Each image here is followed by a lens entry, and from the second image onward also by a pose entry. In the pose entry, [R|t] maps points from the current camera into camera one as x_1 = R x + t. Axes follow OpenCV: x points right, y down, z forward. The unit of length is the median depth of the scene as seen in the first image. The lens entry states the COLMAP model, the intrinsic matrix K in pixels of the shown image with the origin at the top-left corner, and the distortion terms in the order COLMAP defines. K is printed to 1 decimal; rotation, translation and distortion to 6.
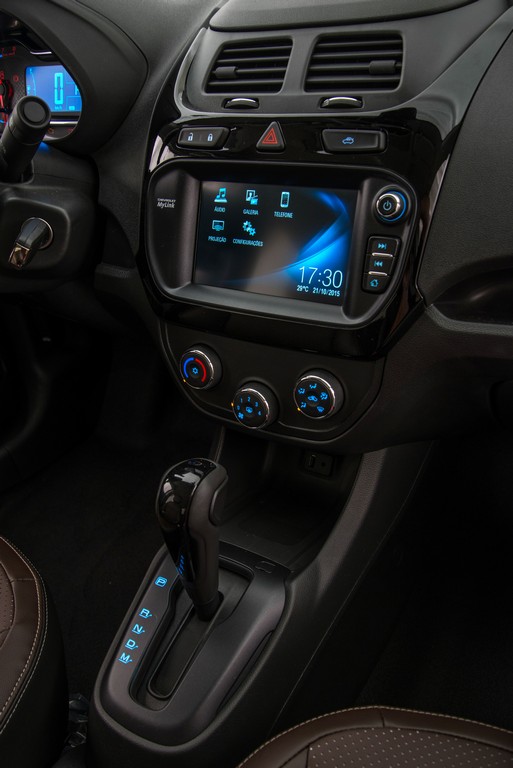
lens RADIAL K [[668.5, 0, 234.8], [0, 668.5, 382.0], [0, 0, 1]] dist [-0.012821, 0.005070]
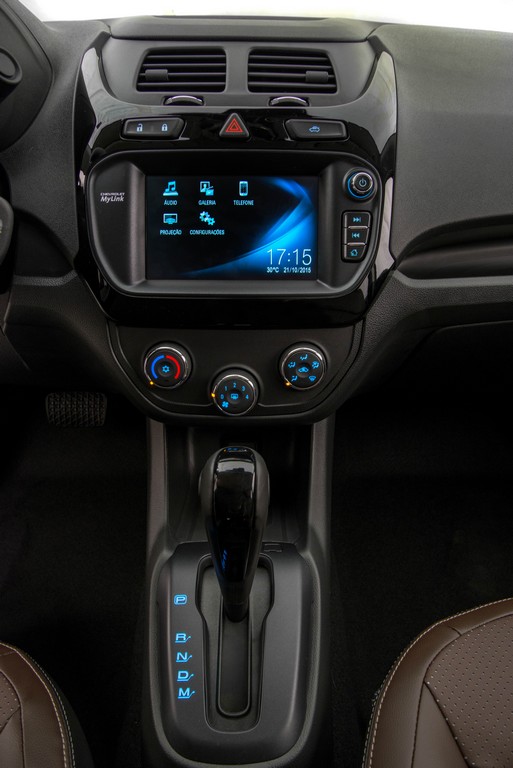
lens RADIAL K [[522.3, 0, 261.0], [0, 522.3, 370.4], [0, 0, 1]] dist [-0.081665, 0.007151]
pose [[0.837943, -0.143845, 0.526461, -0.370461], [0.194230, 0.980084, -0.041360, 0.046198], [-0.510026, 0.136912, 0.849193, 0.333467]]
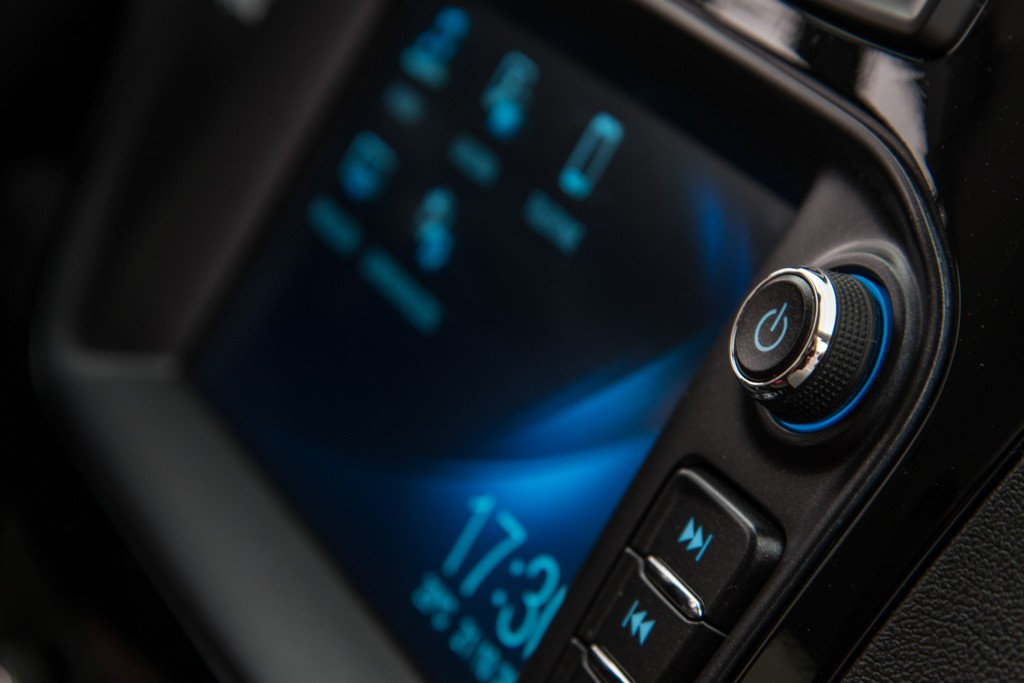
lens RADIAL K [[2568.4, 0, 512.0], [0, 2568.4, 341.5], [0, 0, 1]] dist [0.572045, 0.045882]
pose [[0.798718, 0.428133, -0.422791, 0.393671], [-0.512322, 0.852388, -0.104699, -0.137181], [0.315557, 0.300230, 0.900159, 0.336471]]
